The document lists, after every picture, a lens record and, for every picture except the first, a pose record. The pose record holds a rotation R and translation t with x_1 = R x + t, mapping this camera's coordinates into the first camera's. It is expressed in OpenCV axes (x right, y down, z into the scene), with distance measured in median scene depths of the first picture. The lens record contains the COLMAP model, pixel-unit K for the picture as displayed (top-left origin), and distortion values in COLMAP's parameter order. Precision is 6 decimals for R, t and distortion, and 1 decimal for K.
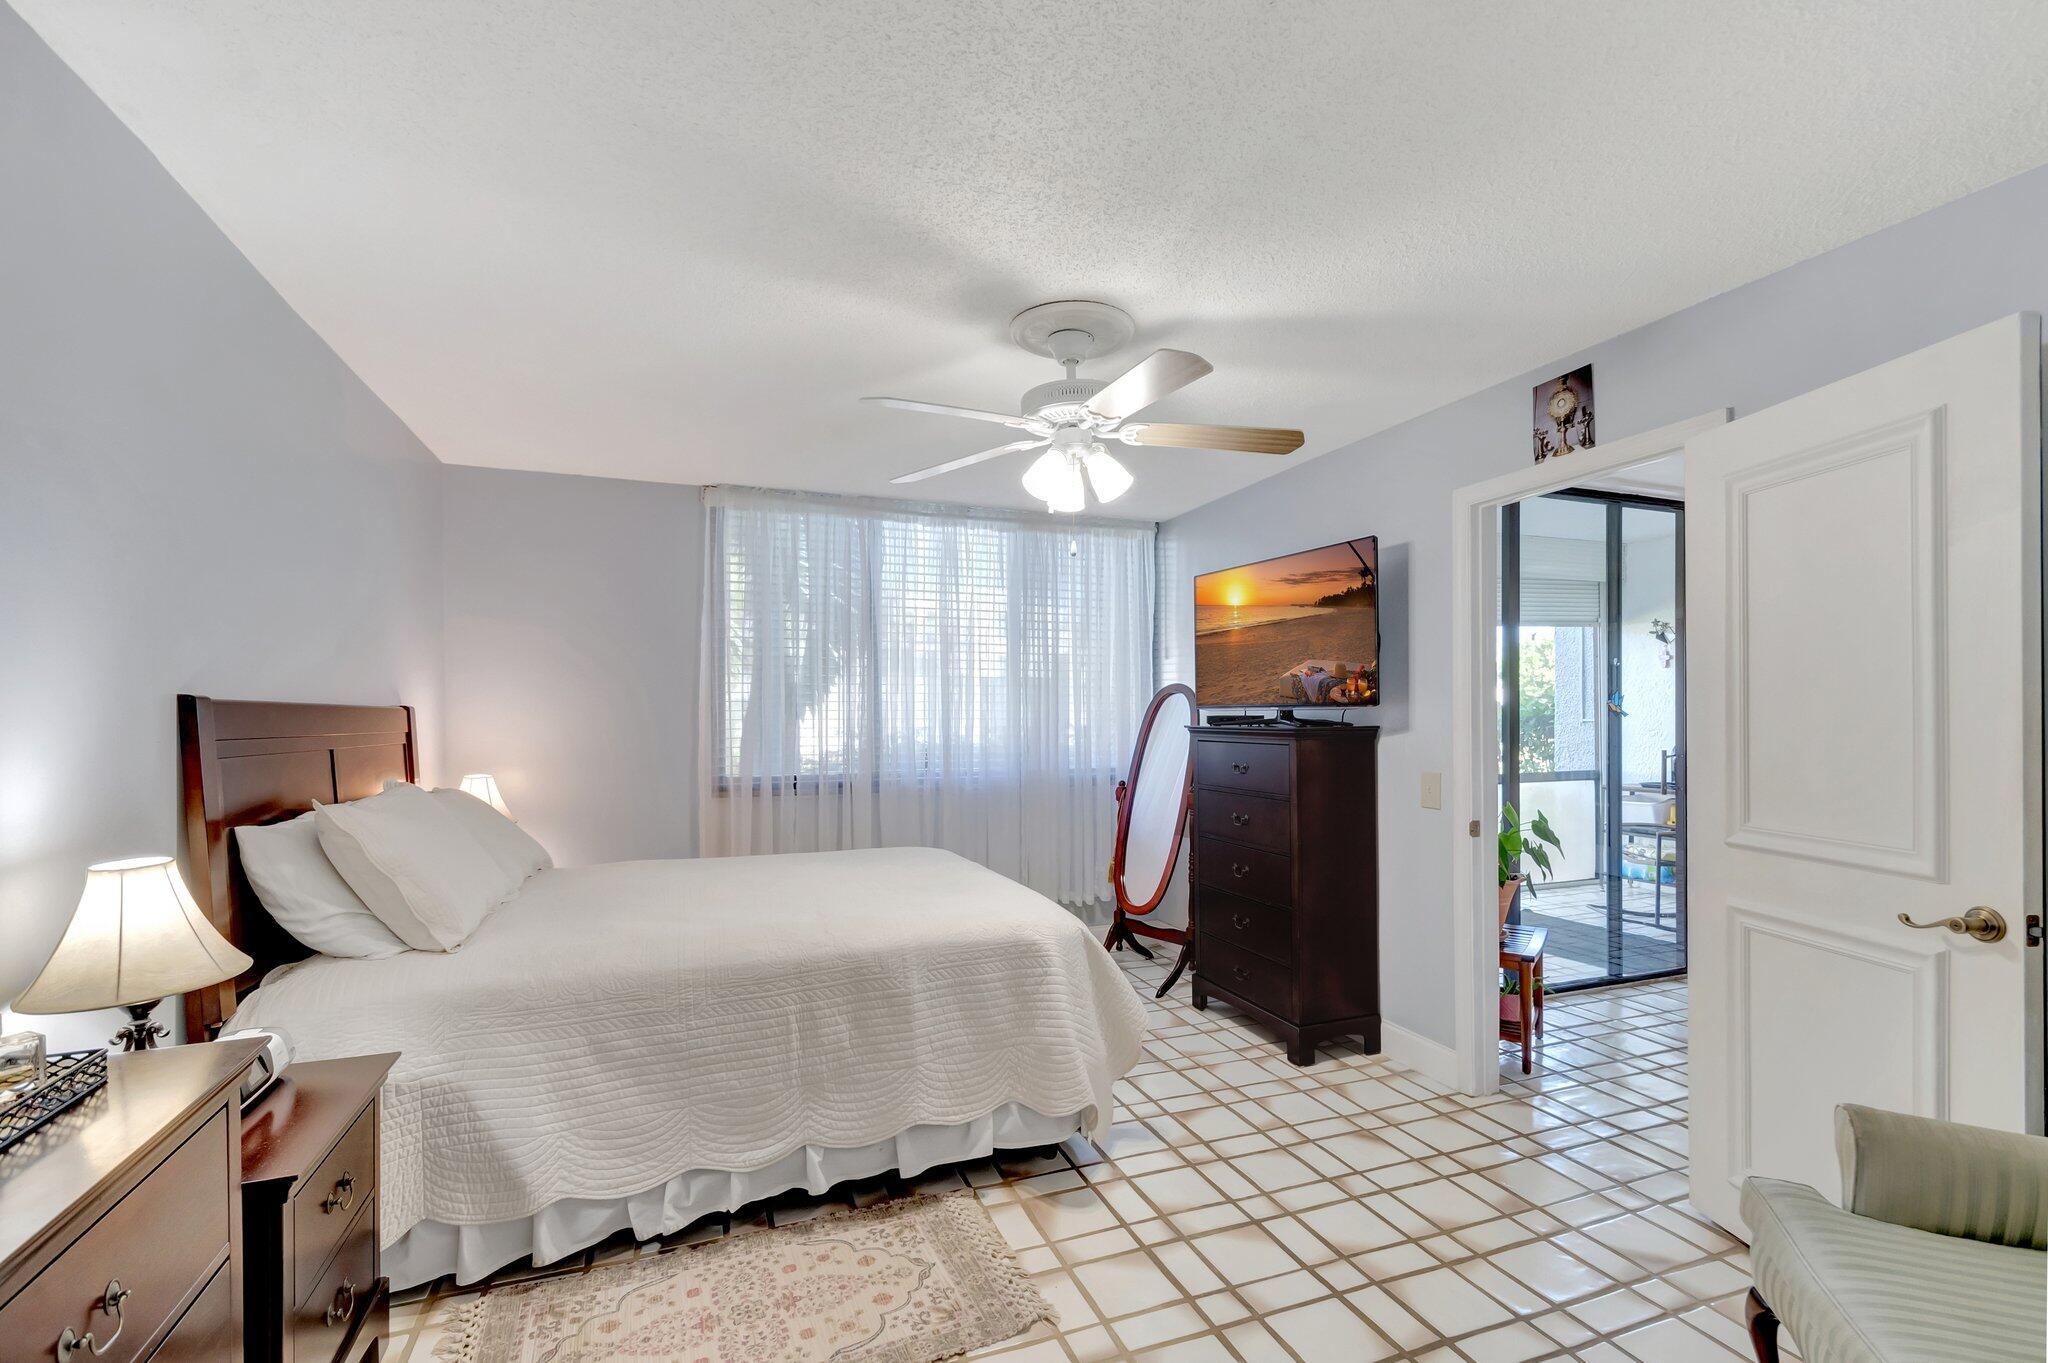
lens RADIAL K [[908.1, 0, 1026.6], [0, 908.1, 698.8], [0, 0, 1]] dist [0.005692, -0.003427]
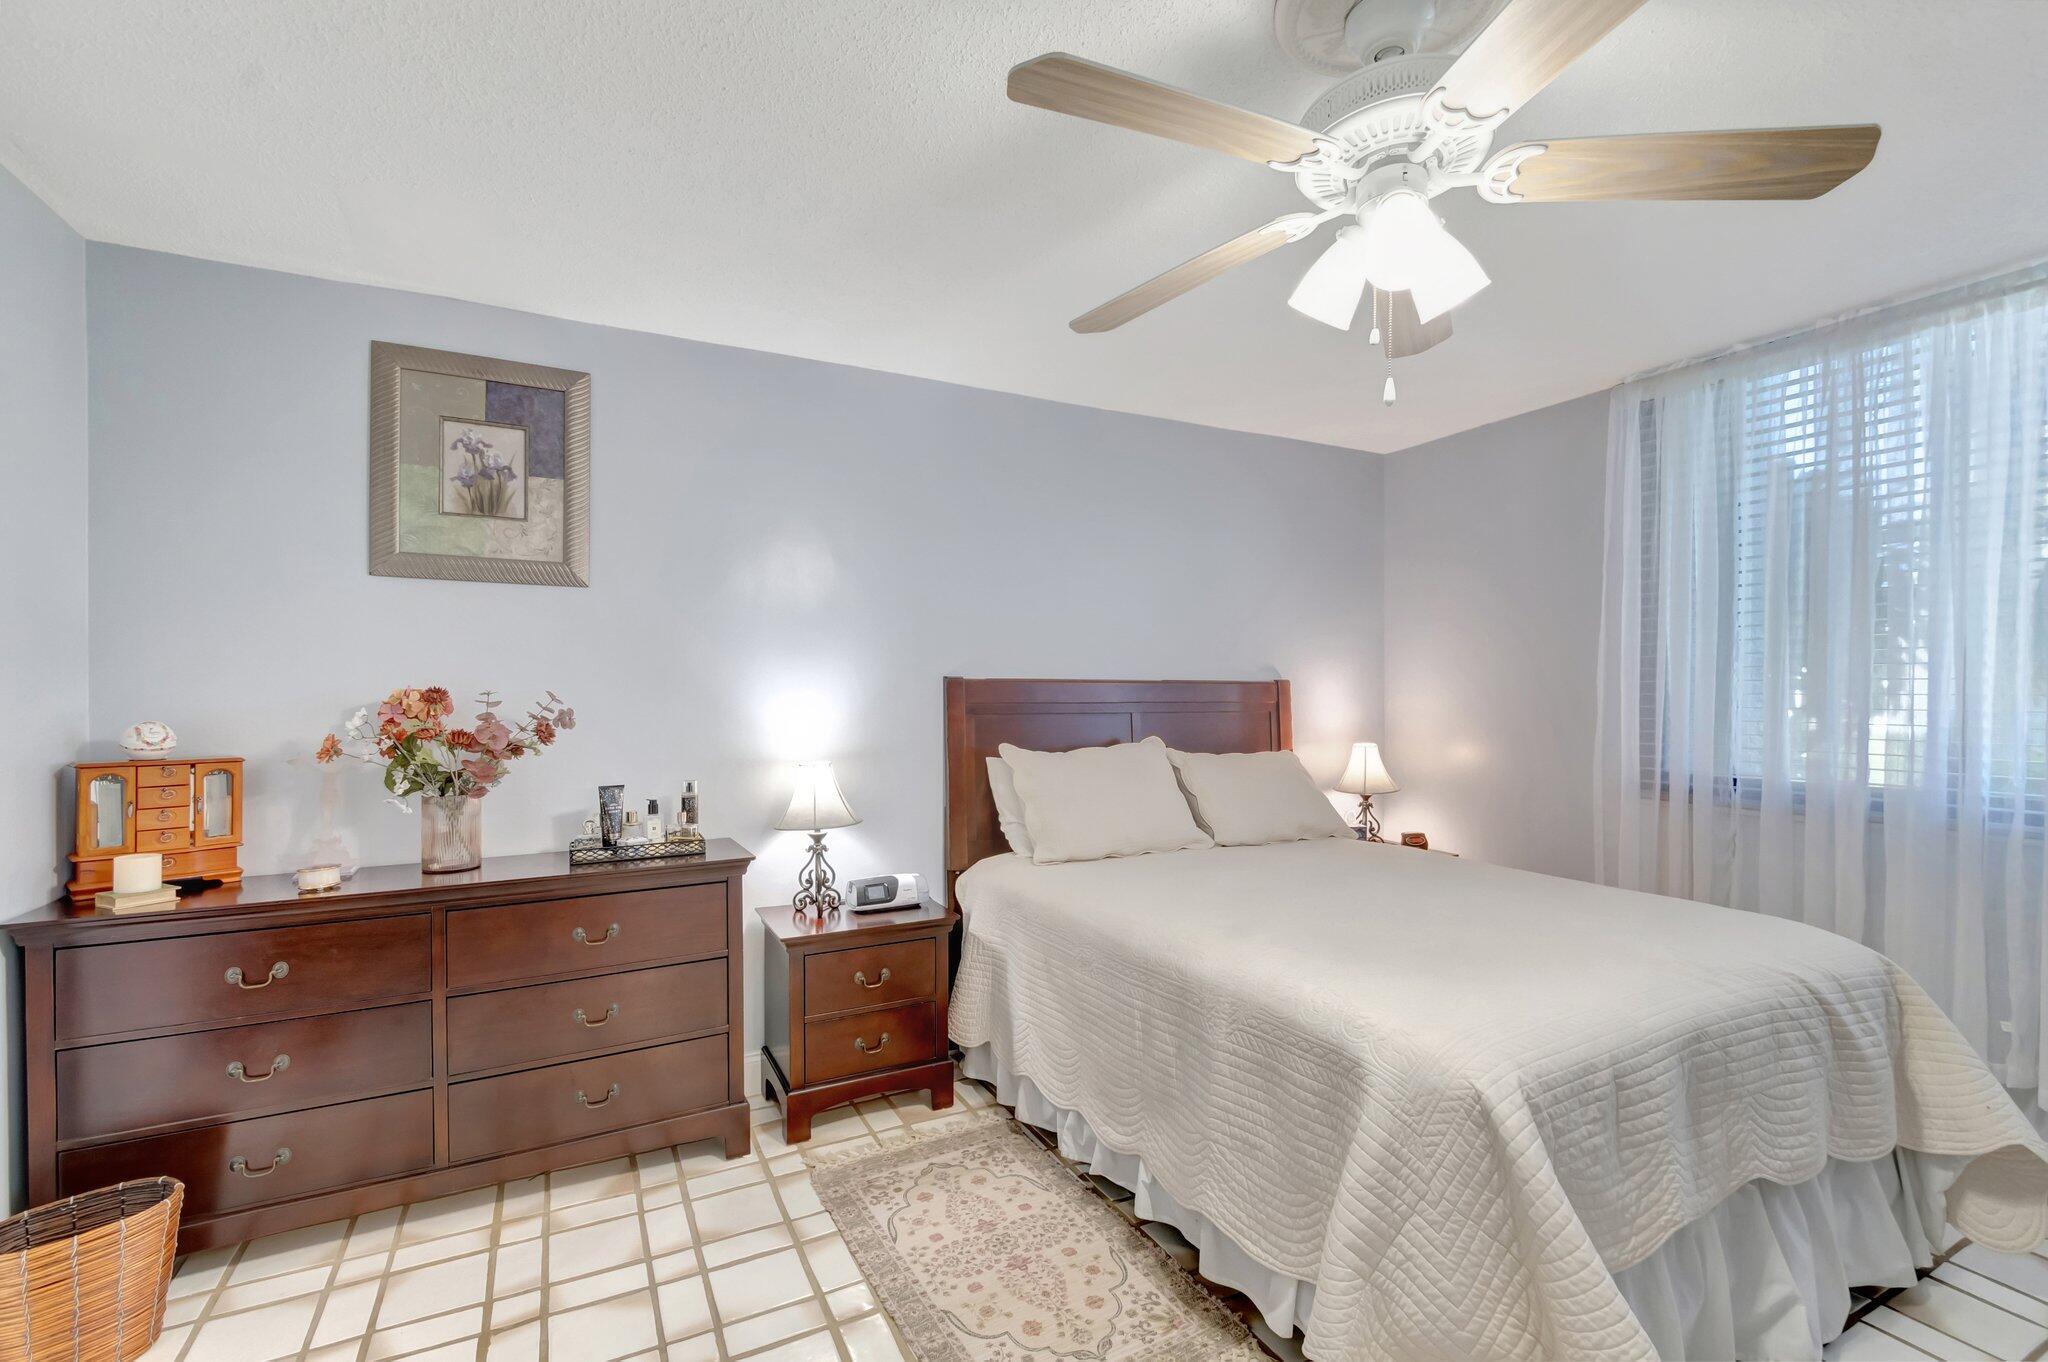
lens RADIAL K [[908.1, 0, 1034.5], [0, 908.1, 697.1], [0, 0, 1]] dist [0.005692, -0.003427]
pose [[0.118993, 0.011604, -0.992827, 0.646963], [0.012603, 0.999833, 0.013197, 0.014354], [0.992815, -0.014083, 0.118827, 0.789886]]
